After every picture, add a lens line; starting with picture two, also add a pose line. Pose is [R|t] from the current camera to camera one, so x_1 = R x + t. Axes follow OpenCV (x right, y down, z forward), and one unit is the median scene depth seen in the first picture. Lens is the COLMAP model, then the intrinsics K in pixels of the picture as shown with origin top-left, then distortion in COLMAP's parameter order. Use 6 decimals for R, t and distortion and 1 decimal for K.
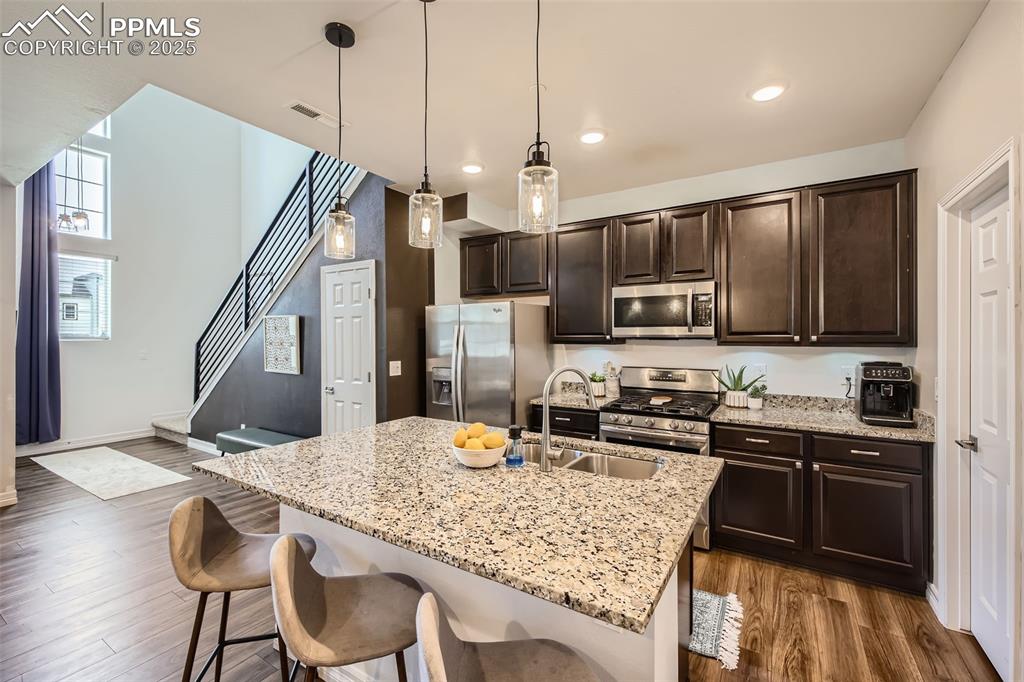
lens RADIAL K [[428.8, 0, 515.4], [0, 428.8, 339.0], [0, 0, 1]] dist [0.009793, -0.003976]
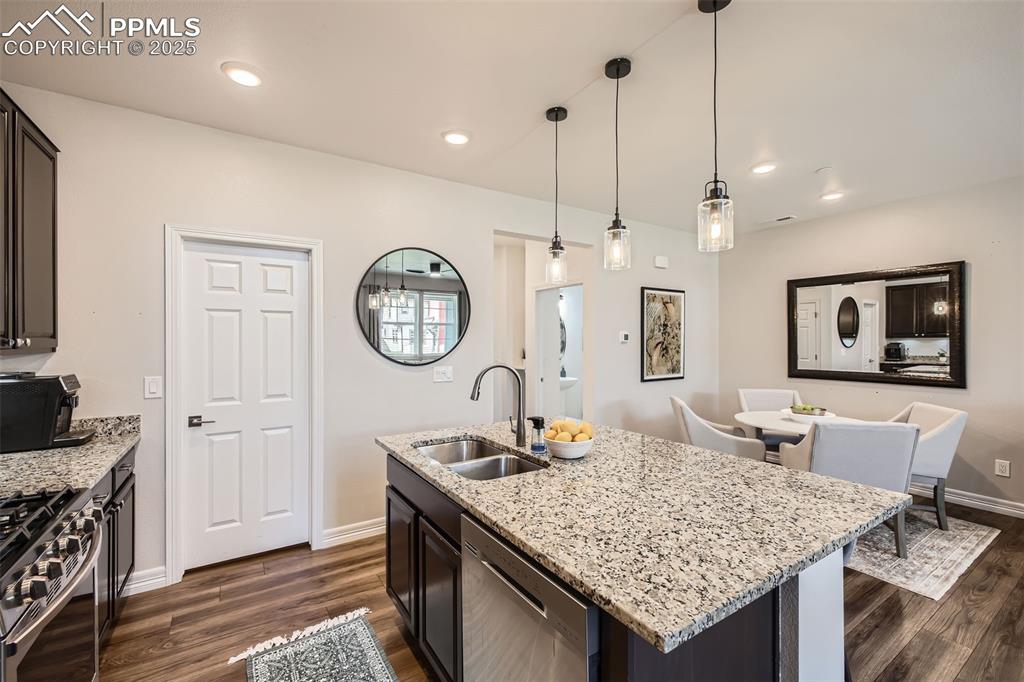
lens RADIAL K [[428.8, 0, 511.1], [0, 428.8, 338.4], [0, 0, 1]] dist [0.009793, -0.003976]
pose [[-0.903252, 0.001146, 0.429110, -0.230922], [-0.000090, 0.999996, -0.002861, -0.001768], [-0.429111, -0.002623, -0.903248, 1.123334]]
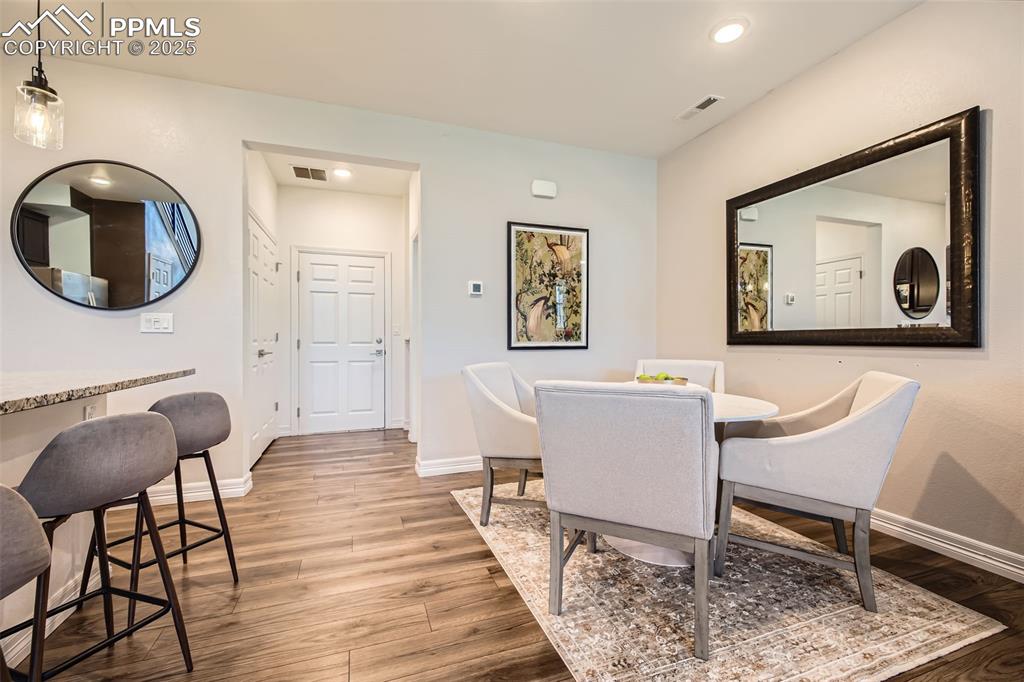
lens RADIAL K [[428.8, 0, 508.1], [0, 428.8, 340.9], [0, 0, 1]] dist [0.009793, -0.003976]
pose [[-0.782906, -0.001991, 0.622137, -0.688156], [0.000387, 0.999993, 0.003686, 0.117479], [-0.622140, 0.003126, -0.782899, 0.457898]]
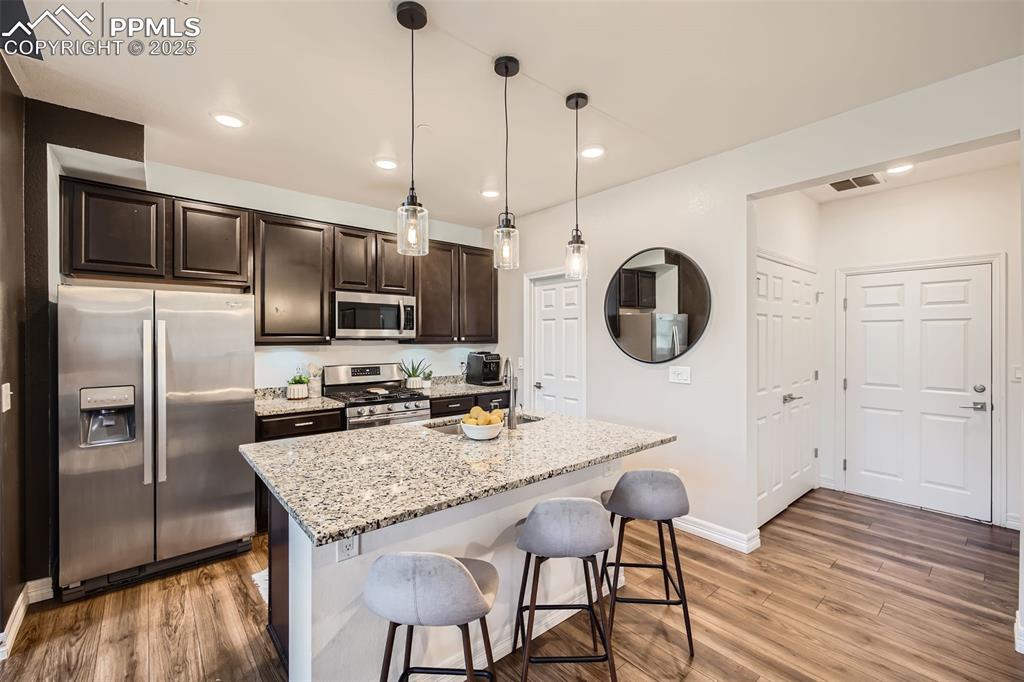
lens RADIAL K [[428.8, 0, 511.0], [0, 428.8, 338.3], [0, 0, 1]] dist [0.009793, -0.003976]
pose [[0.308654, -0.001728, 0.951173, -0.696820], [0.002852, 0.999996, 0.000892, -0.003470], [-0.951170, 0.002438, 0.308658, 0.287763]]
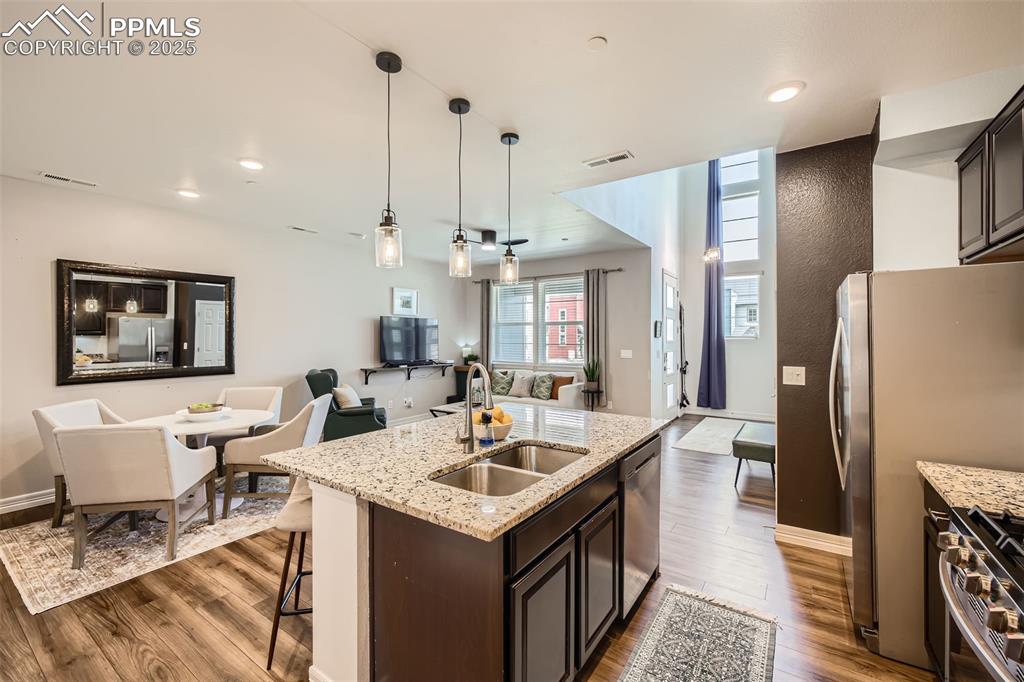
lens RADIAL K [[428.8, 0, 508.4], [0, 428.8, 336.6], [0, 0, 1]] dist [0.009793, -0.003976]
pose [[-0.052466, -0.000669, -0.998623, 0.636912], [-0.001391, 0.999999, -0.000597, -0.002676], [0.998622, 0.001358, -0.052467, 0.609972]]
